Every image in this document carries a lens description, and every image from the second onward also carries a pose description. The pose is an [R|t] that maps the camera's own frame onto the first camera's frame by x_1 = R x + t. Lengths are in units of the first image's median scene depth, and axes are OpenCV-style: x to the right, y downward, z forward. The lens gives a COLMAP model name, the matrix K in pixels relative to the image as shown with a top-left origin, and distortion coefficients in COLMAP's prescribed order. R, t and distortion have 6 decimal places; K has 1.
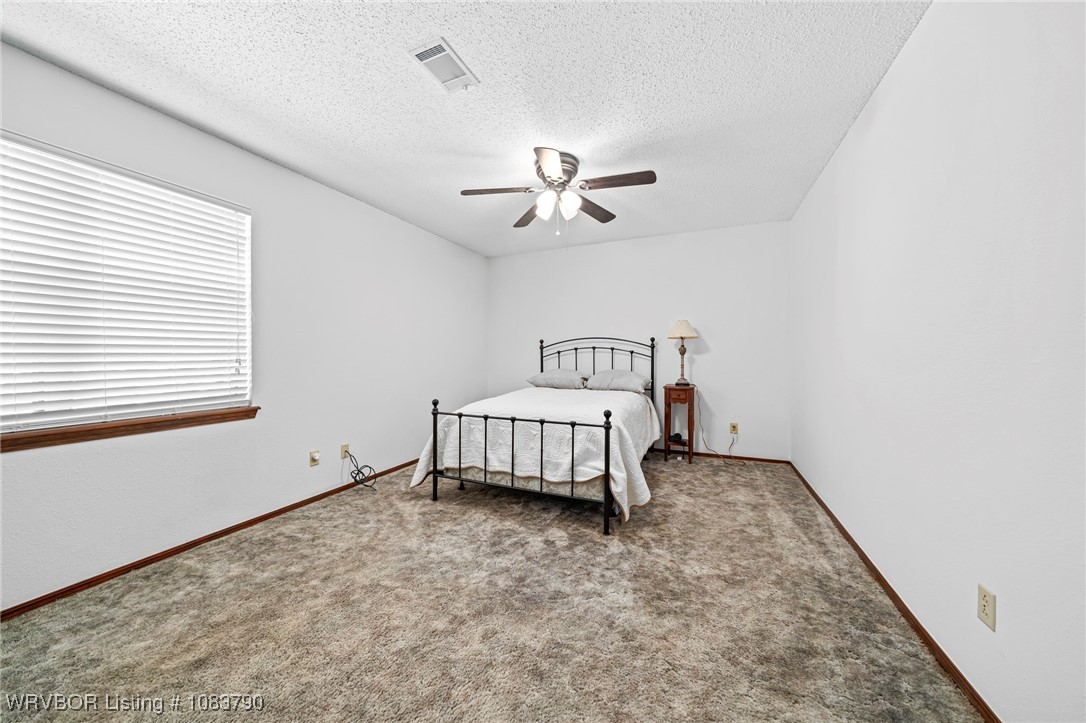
lens RADIAL K [[372.1, 0, 536.2], [0, 372.1, 354.1], [0, 0, 1]] dist [-0.007324, 0.000481]
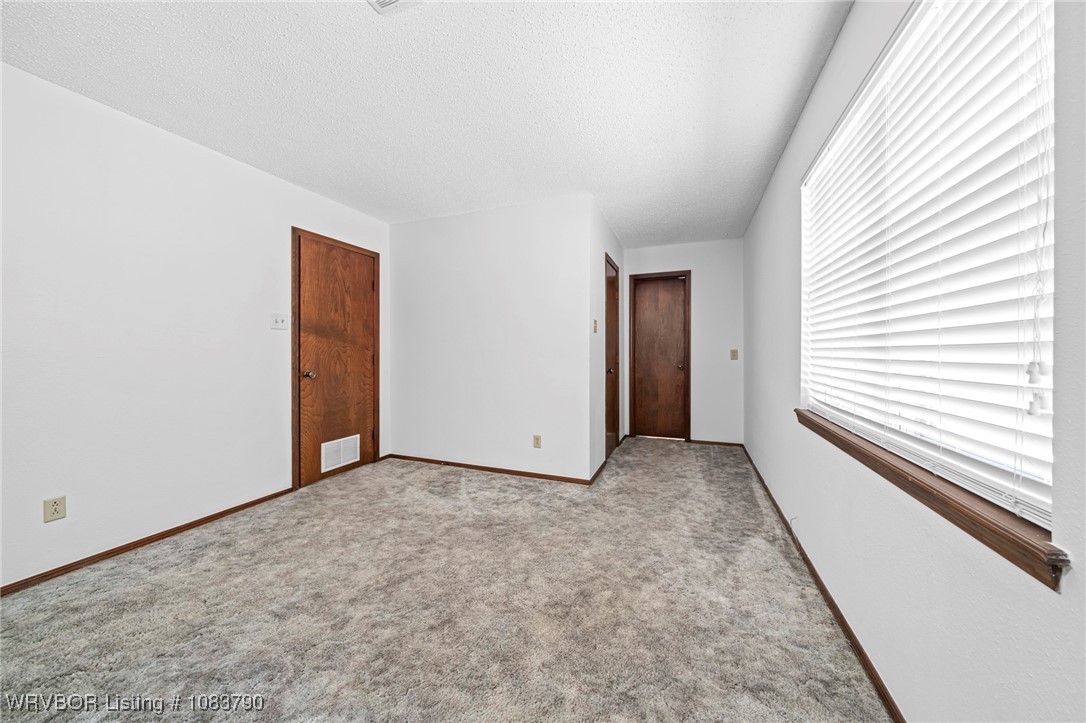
lens RADIAL K [[372.1, 0, 543.5], [0, 372.1, 359.5], [0, 0, 1]] dist [-0.007324, 0.000481]
pose [[-0.998750, 0.006313, -0.049584, -0.389681], [0.005272, 0.999763, 0.021103, 0.000987], [0.049706, 0.020815, -0.998547, 1.234294]]
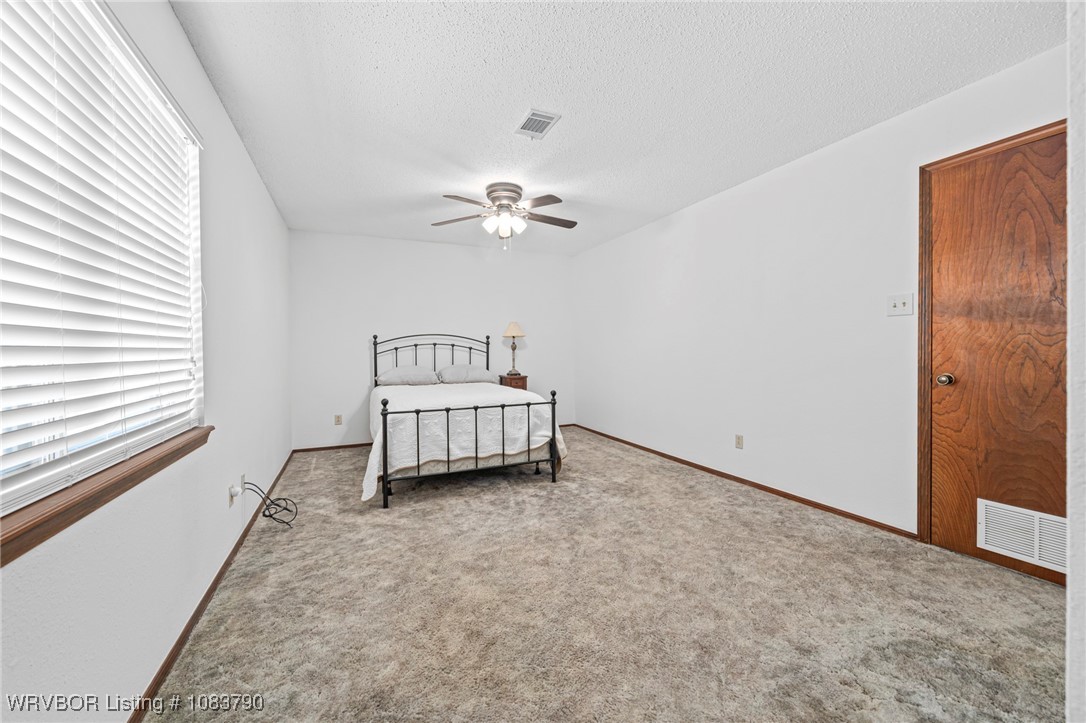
lens RADIAL K [[419.5, 0, 539.4], [0, 419.5, 353.9], [0, 0, 1]] dist [-0.000999, -0.000484]
pose [[0.665316, -0.010114, 0.746493, -0.928886], [0.006432, 0.999949, 0.007816, 0.004781], [-0.746534, -0.000399, 0.665347, 0.021160]]
